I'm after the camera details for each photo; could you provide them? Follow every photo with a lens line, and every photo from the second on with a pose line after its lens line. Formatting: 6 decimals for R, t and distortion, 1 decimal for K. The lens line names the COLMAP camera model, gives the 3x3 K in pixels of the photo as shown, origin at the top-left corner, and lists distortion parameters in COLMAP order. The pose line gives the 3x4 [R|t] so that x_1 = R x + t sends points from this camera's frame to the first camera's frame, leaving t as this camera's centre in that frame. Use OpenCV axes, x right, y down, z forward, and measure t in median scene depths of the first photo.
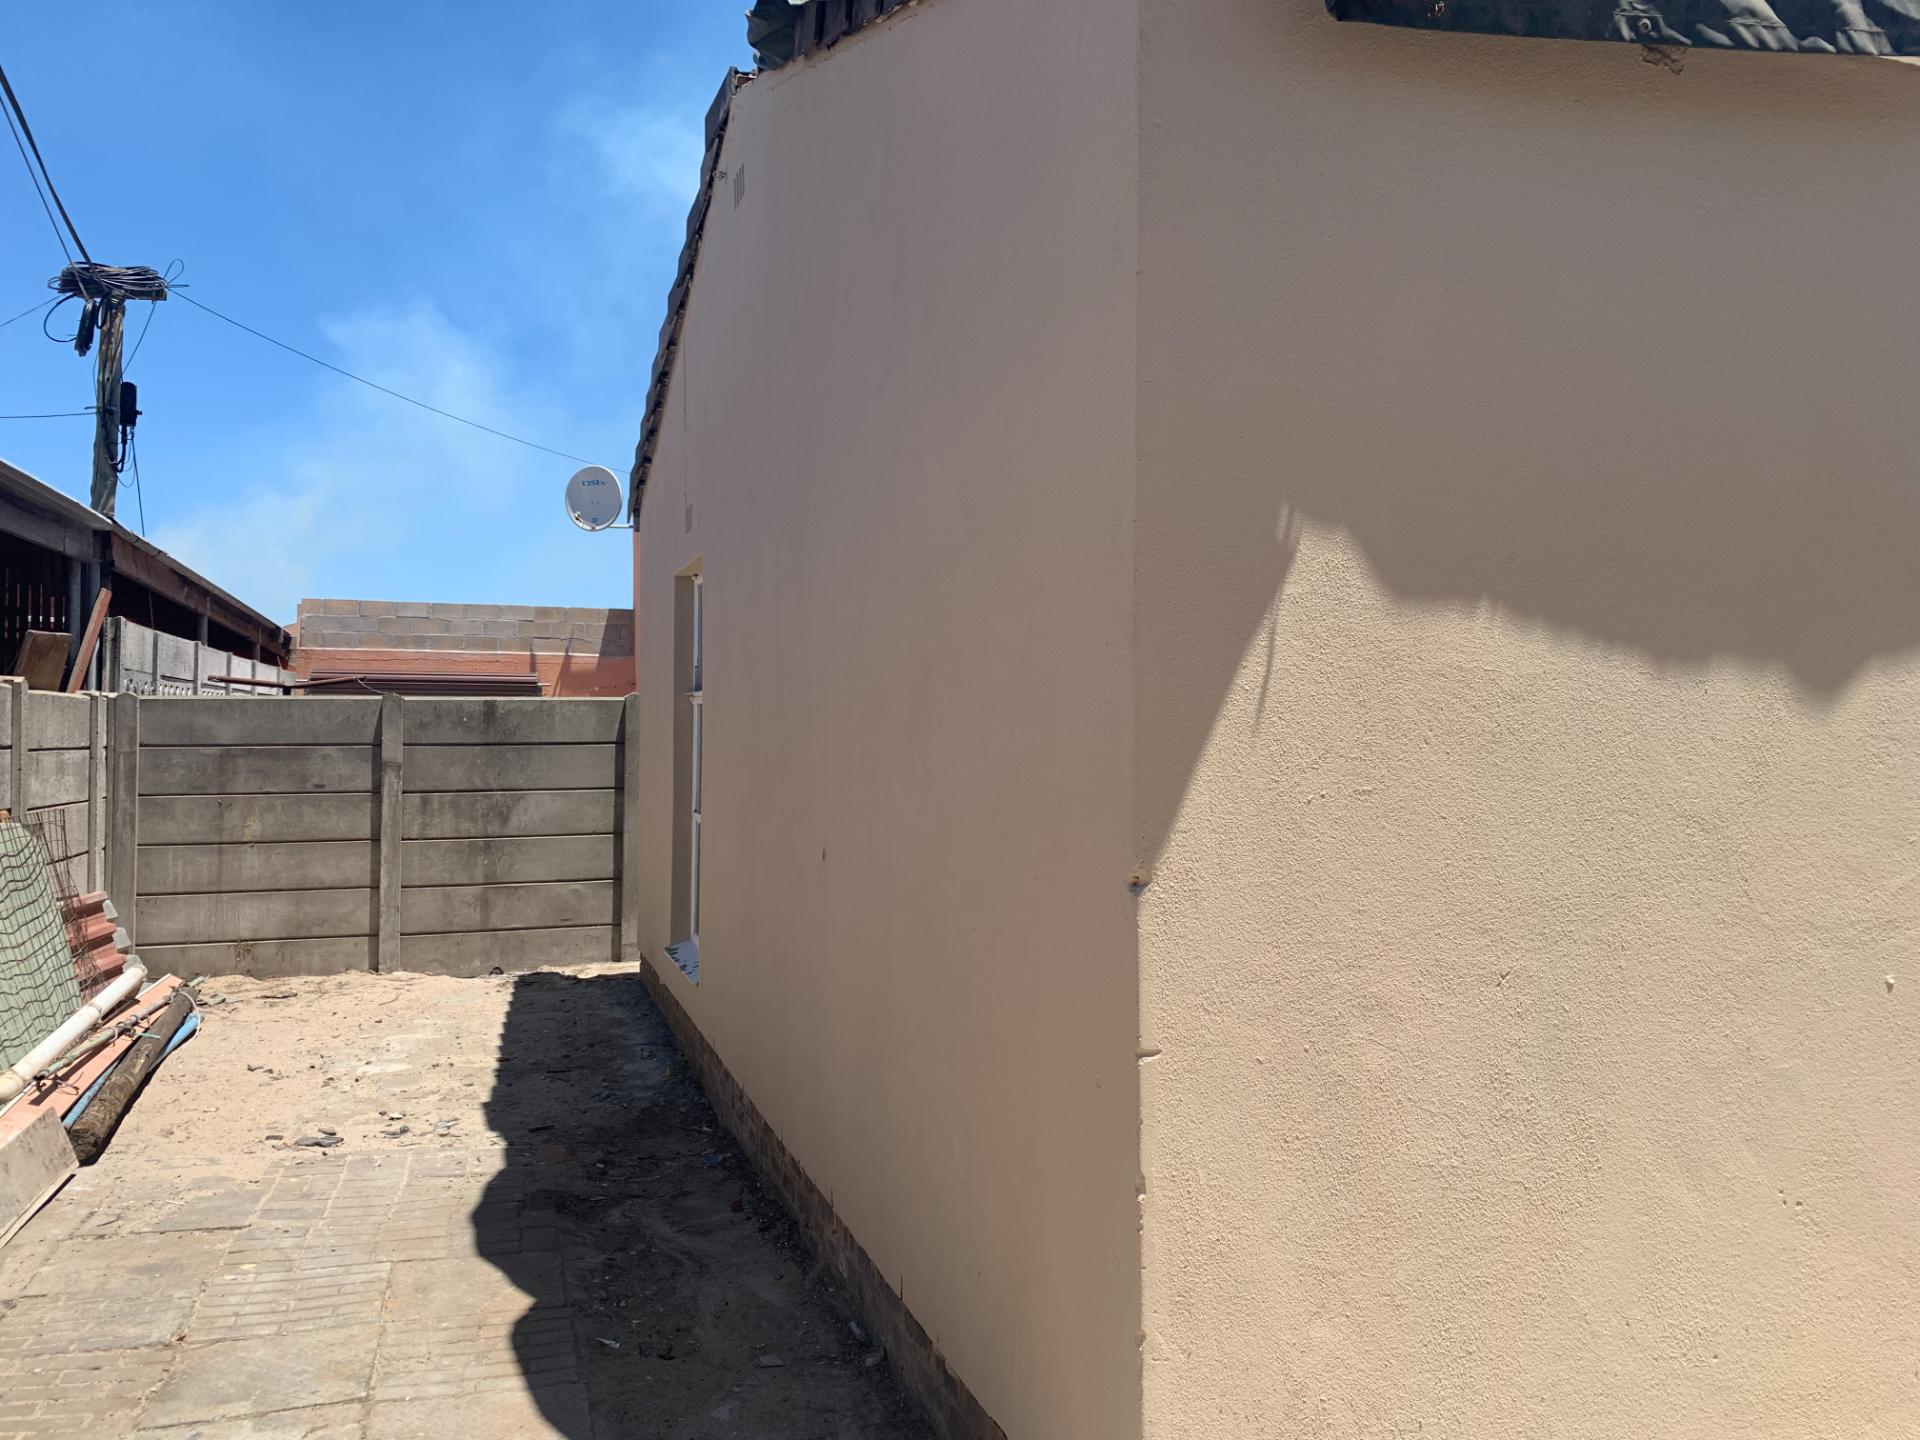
lens RADIAL K [[1454.6, 0, 946.4], [0, 1454.6, 747.9], [0, 0, 1]] dist [0.086999, -0.133800]
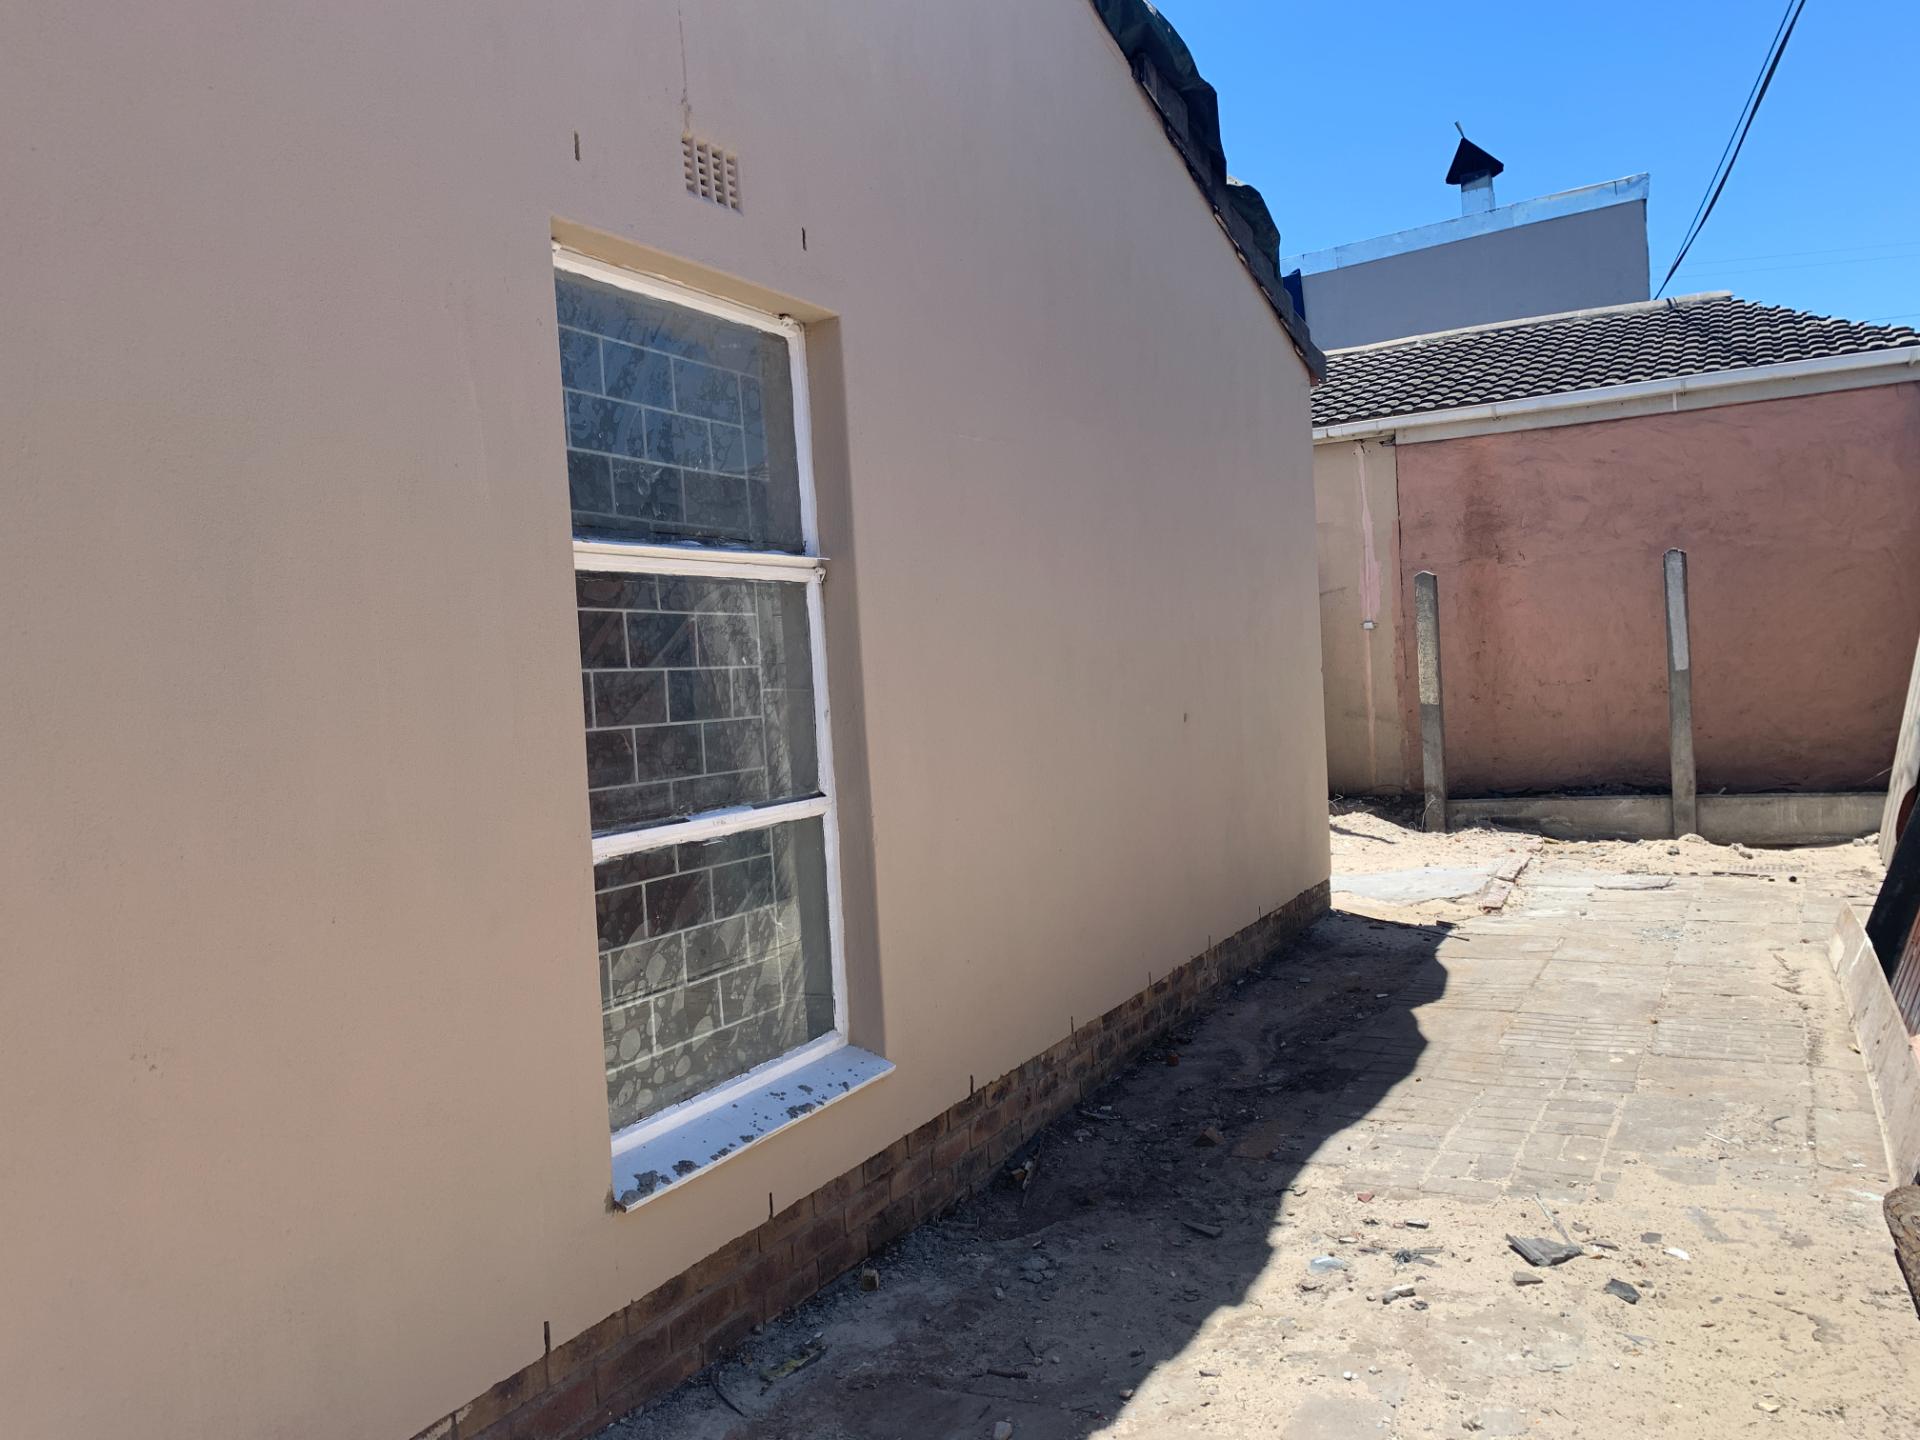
lens RADIAL K [[1454.6, 0, 946.4], [0, 1454.6, 747.9], [0, 0, 1]] dist [0.086999, -0.133800]
pose [[-0.686171, -0.009160, 0.727383, -0.835511], [0.053190, 0.996612, 0.062727, 0.003117], [-0.725493, 0.081731, -0.683359, 1.889639]]
